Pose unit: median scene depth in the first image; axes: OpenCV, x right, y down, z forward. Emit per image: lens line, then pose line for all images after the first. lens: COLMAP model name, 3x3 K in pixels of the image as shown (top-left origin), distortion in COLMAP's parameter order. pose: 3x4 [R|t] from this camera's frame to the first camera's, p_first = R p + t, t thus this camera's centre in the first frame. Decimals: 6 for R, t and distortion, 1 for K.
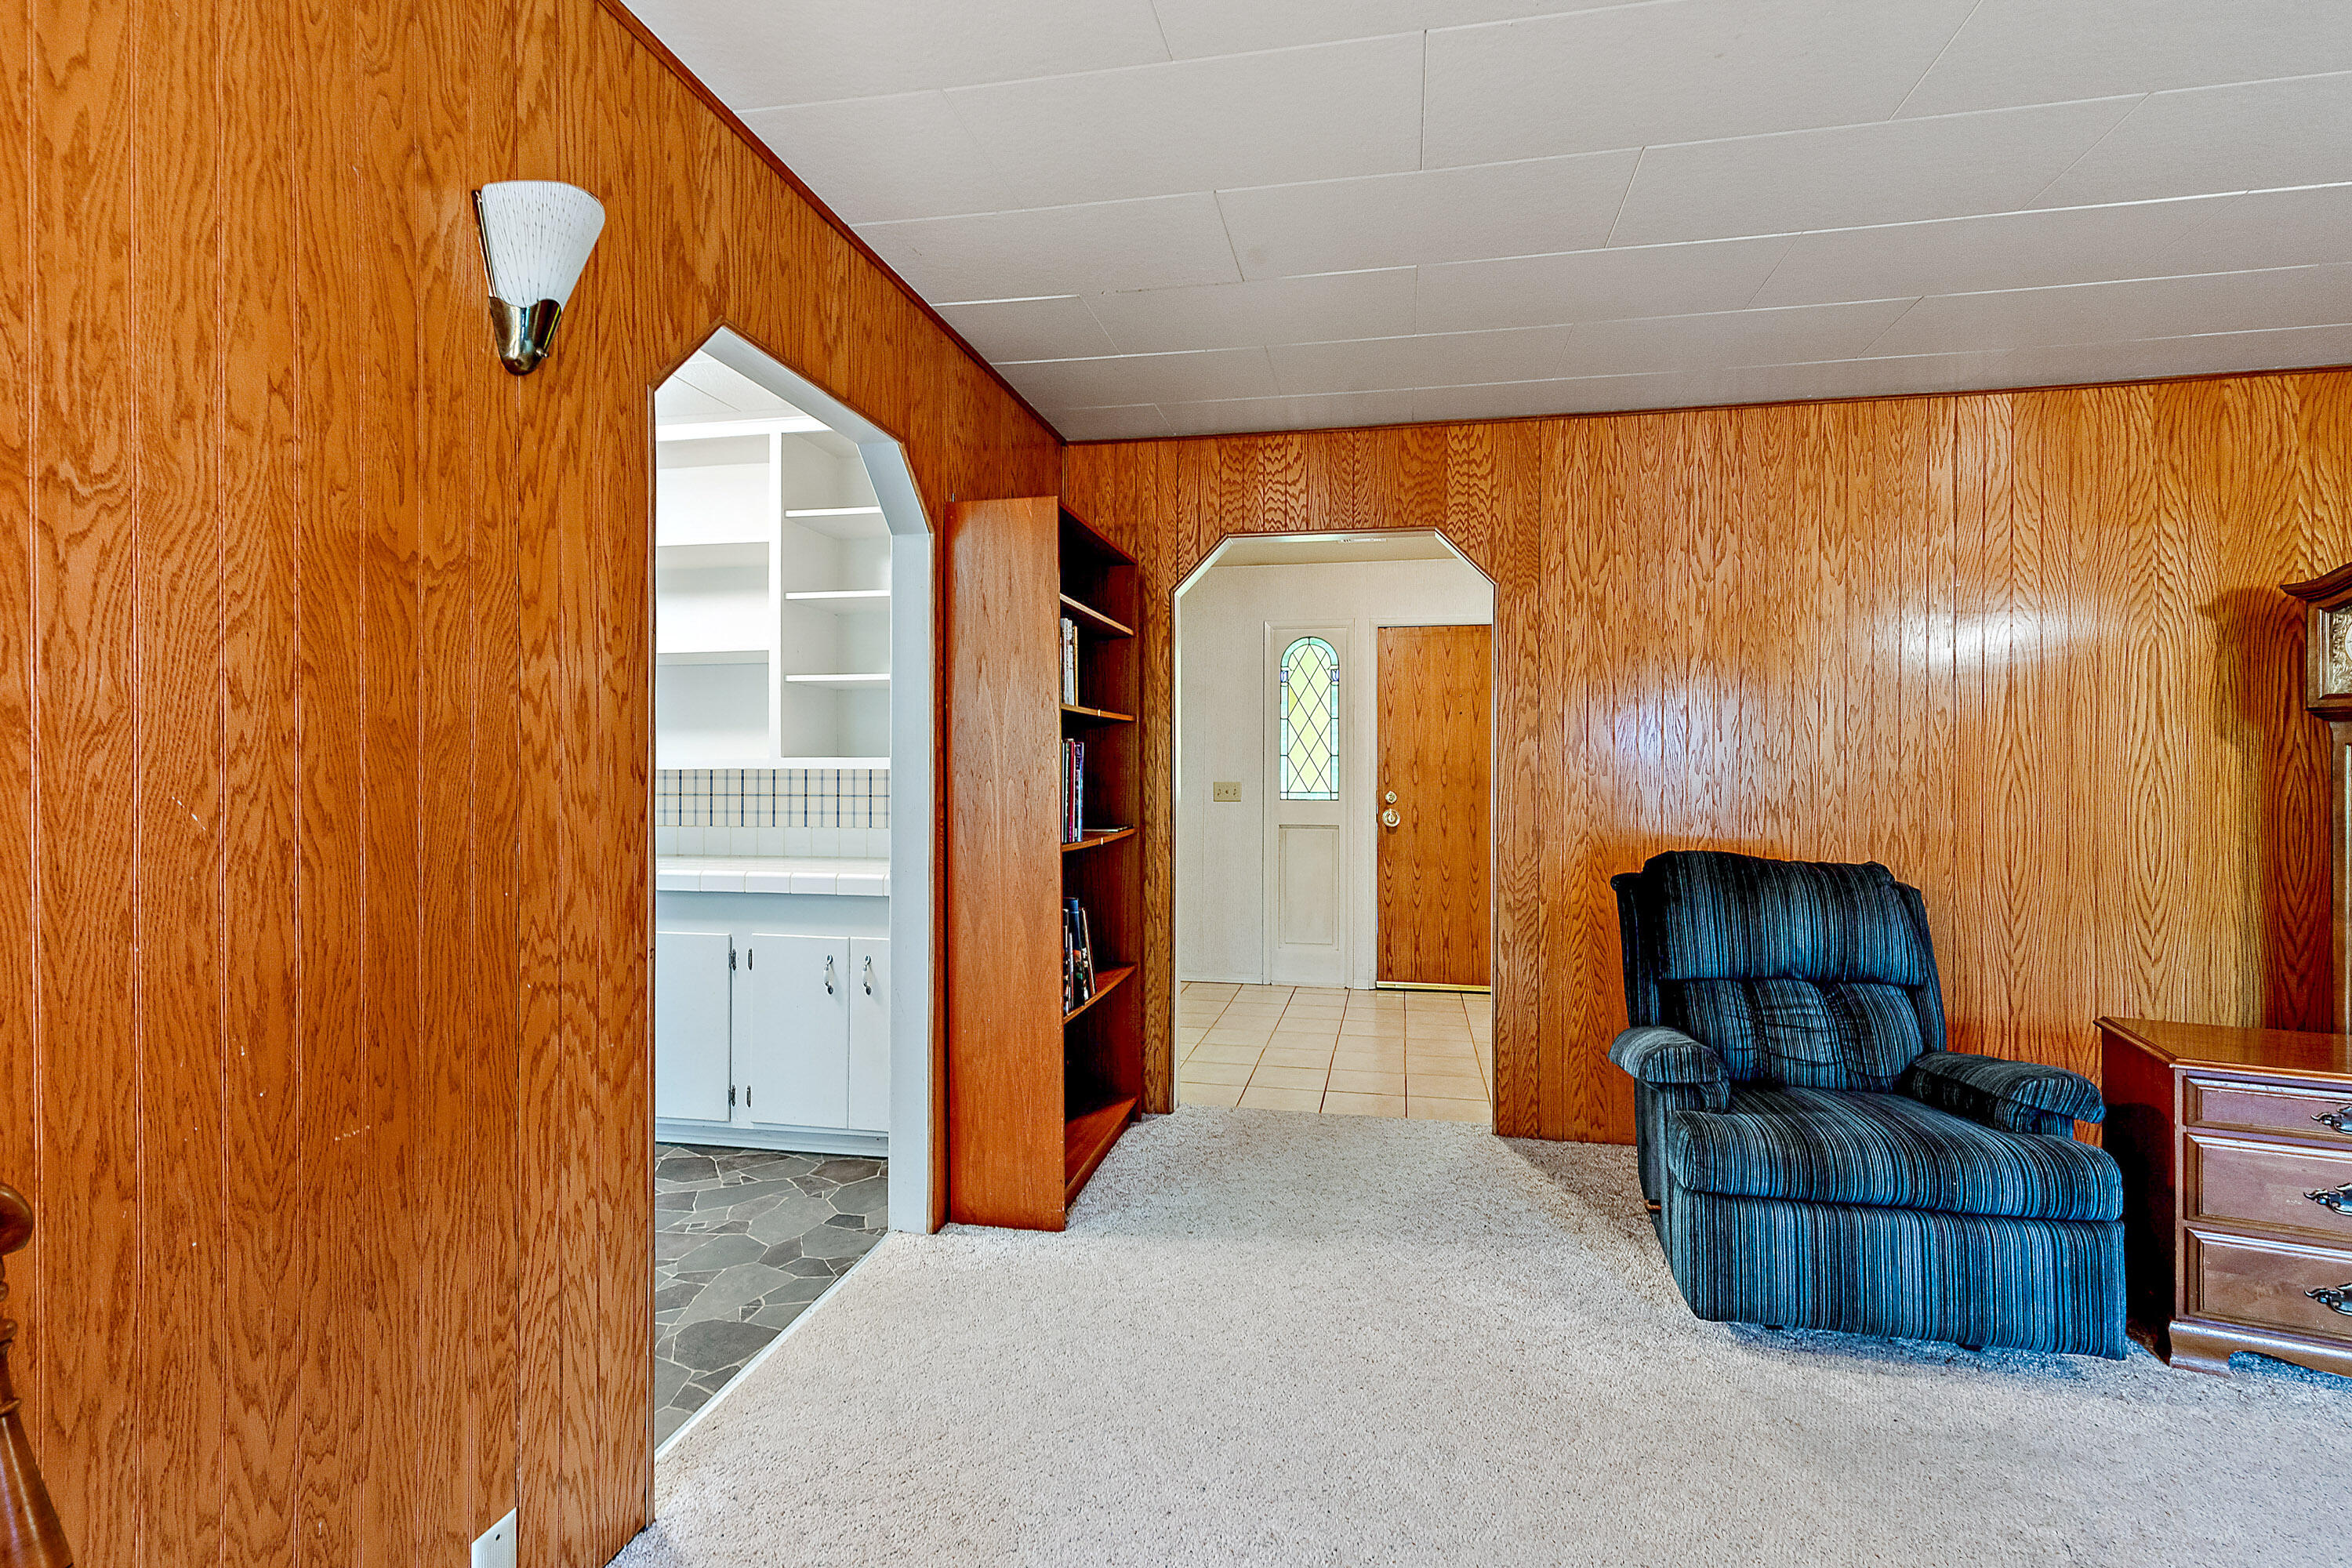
lens RADIAL K [[1082.1, 0, 1179.7], [0, 1082.1, 775.6], [0, 0, 1]] dist [0.013419, -0.001267]
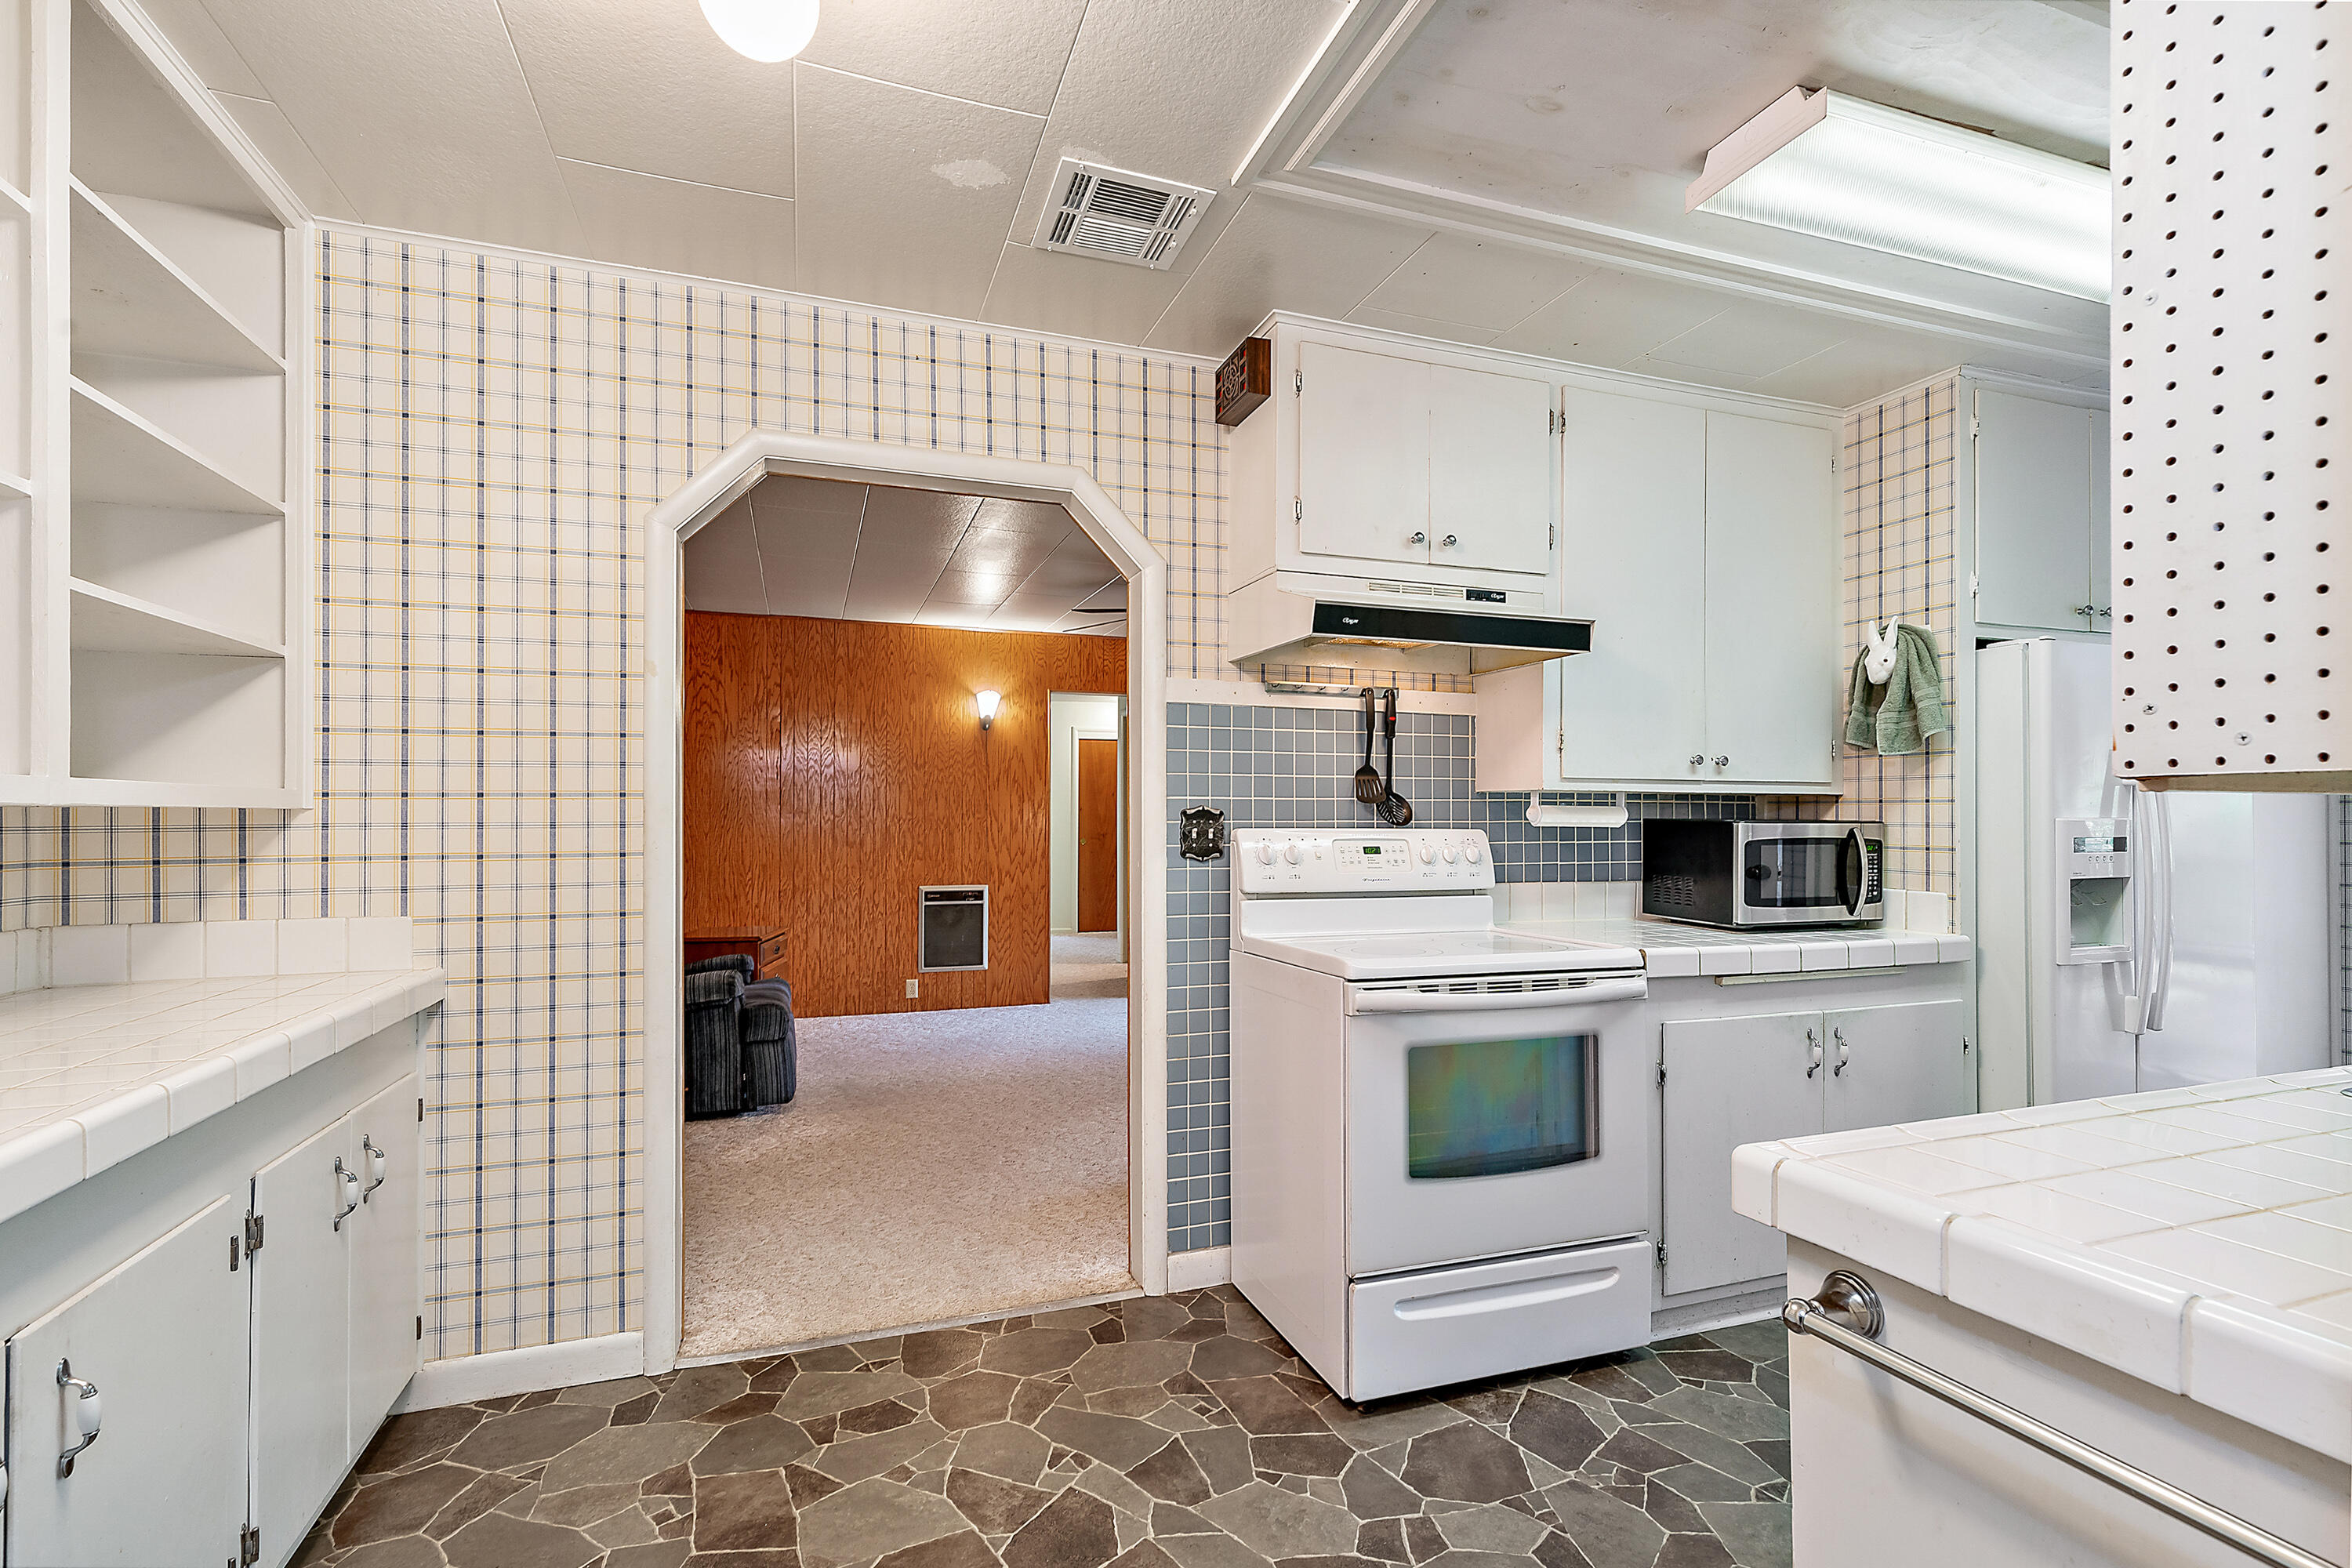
lens RADIAL K [[1082.1, 0, 1188.9], [0, 1082.1, 799.1], [0, 0, 1]] dist [0.013419, -0.001267]
pose [[-0.524325, 0.010735, 0.851450, -0.977101], [-0.003590, 0.999884, -0.014817, -0.003864], [-0.851510, -0.010826, -0.524226, 0.904965]]
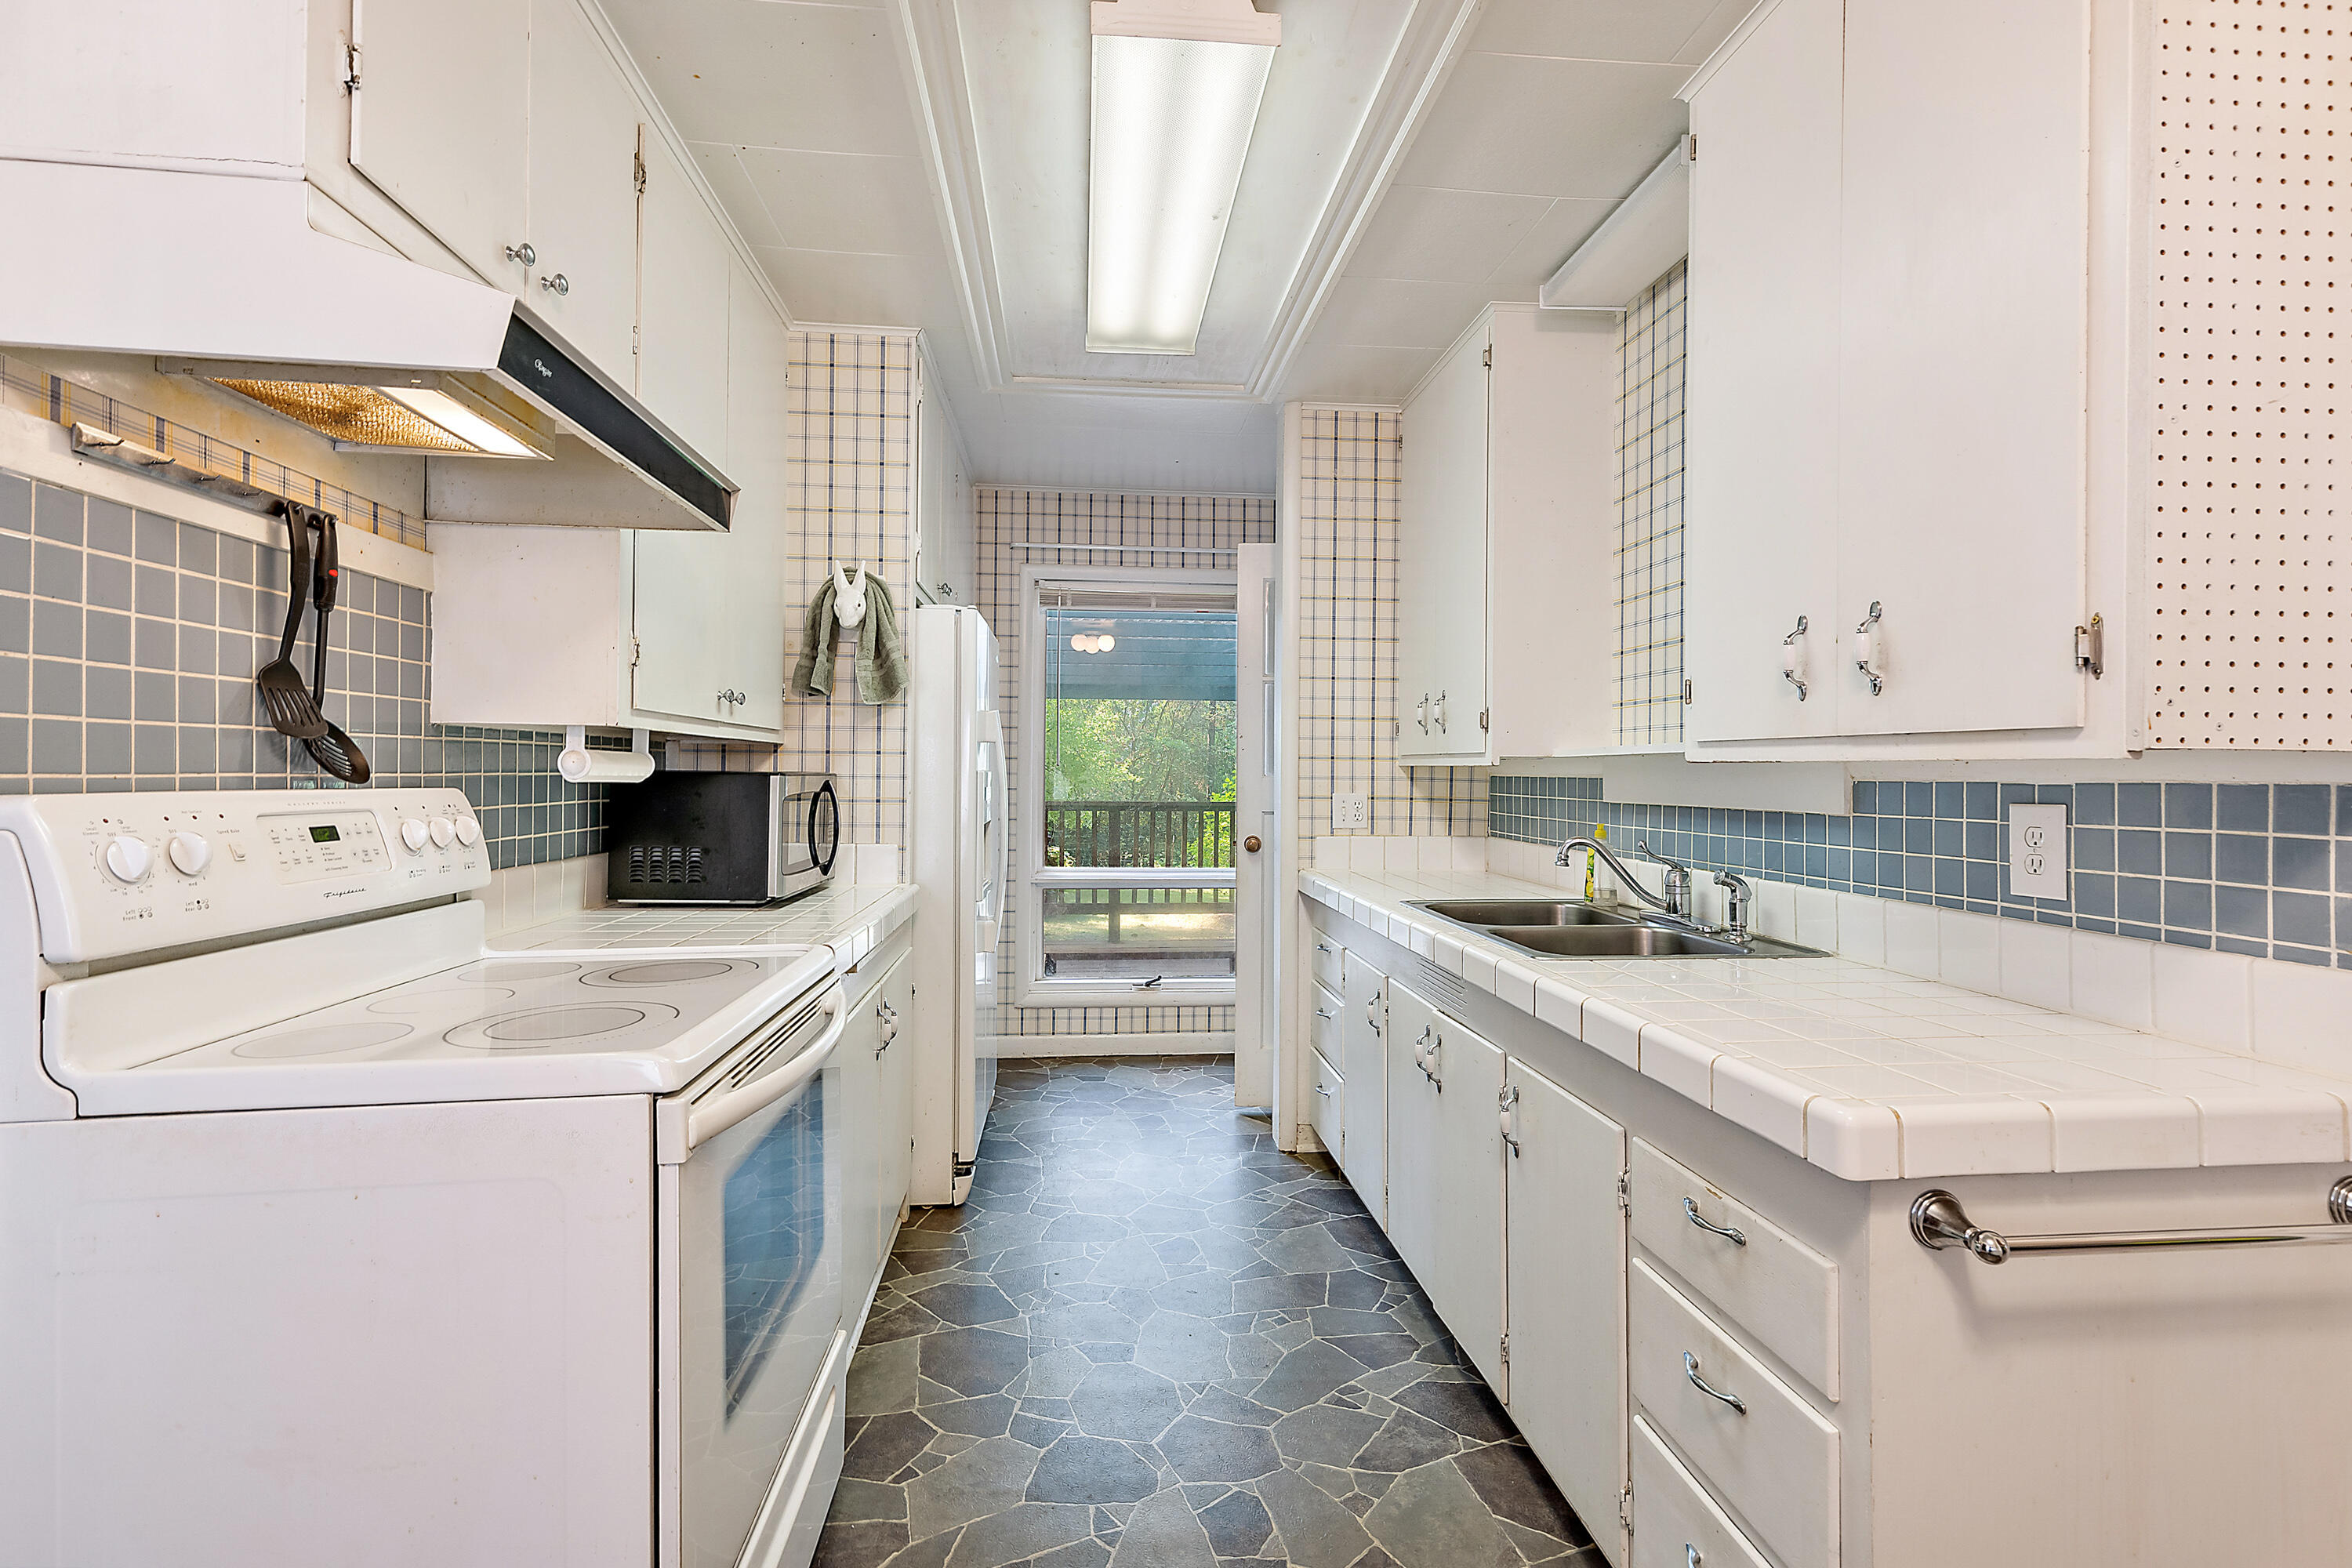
lens RADIAL K [[1082.1, 0, 1175.9], [0, 1082.1, 767.8], [0, 0, 1]] dist [0.013419, -0.001267]
pose [[-0.953242, -0.009402, -0.302061, -0.525976], [-0.008200, 0.999953, -0.005248, -0.002871], [0.302097, -0.002526, -0.953274, 0.841350]]
